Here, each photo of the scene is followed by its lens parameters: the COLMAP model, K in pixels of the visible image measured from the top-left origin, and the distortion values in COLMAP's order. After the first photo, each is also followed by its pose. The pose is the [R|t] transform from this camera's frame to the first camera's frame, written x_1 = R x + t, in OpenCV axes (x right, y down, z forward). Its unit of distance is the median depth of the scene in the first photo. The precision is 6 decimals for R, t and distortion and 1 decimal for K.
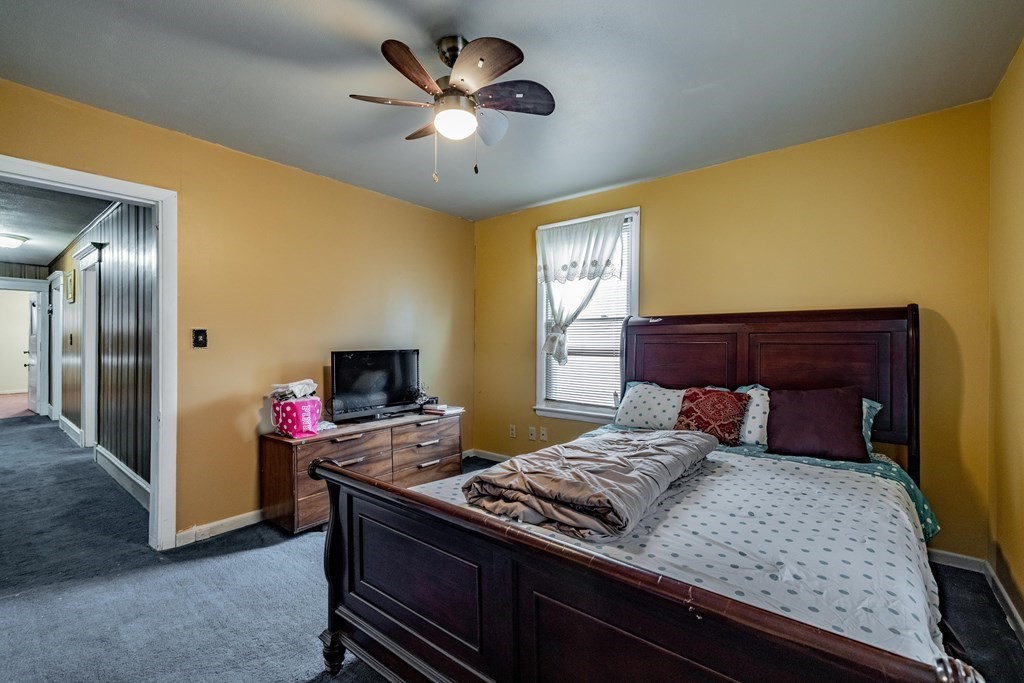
lens RADIAL K [[432.5, 0, 512.0], [0, 432.5, 341.5], [0, 0, 1]] dist [0.000325, 0.000032]
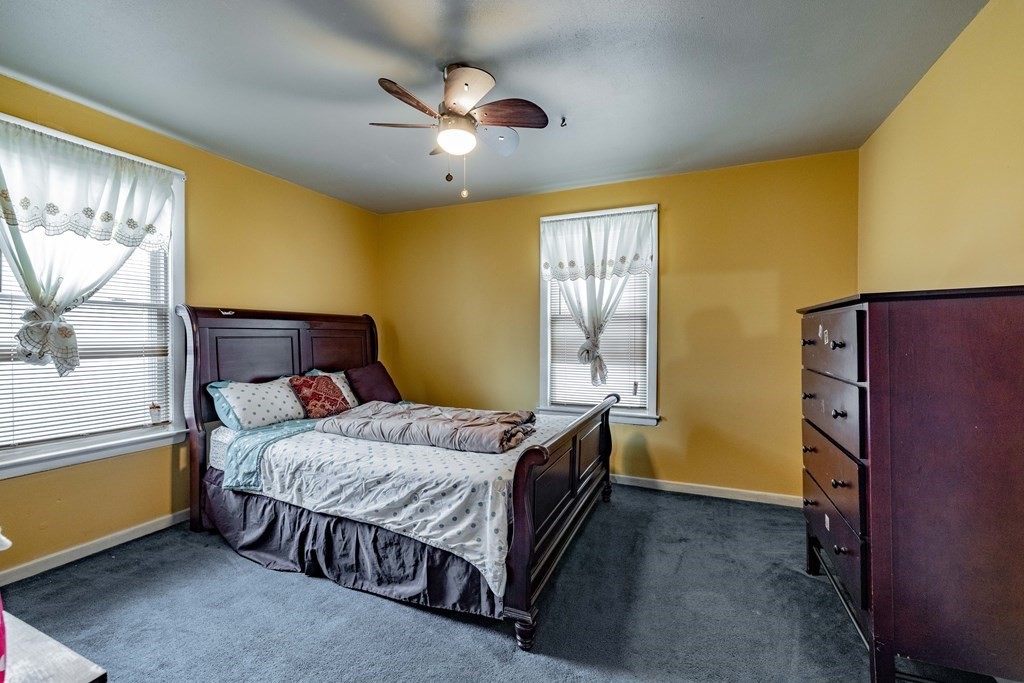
lens RADIAL K [[432.5, 0, 512.0], [0, 432.5, 341.5], [0, 0, 1]] dist [0.000325, 0.000032]
pose [[-0.258292, -0.014871, 0.965953, -0.634583], [-0.002316, 0.999888, 0.014774, -0.003086], [-0.966064, 0.001579, -0.258297, 0.585034]]
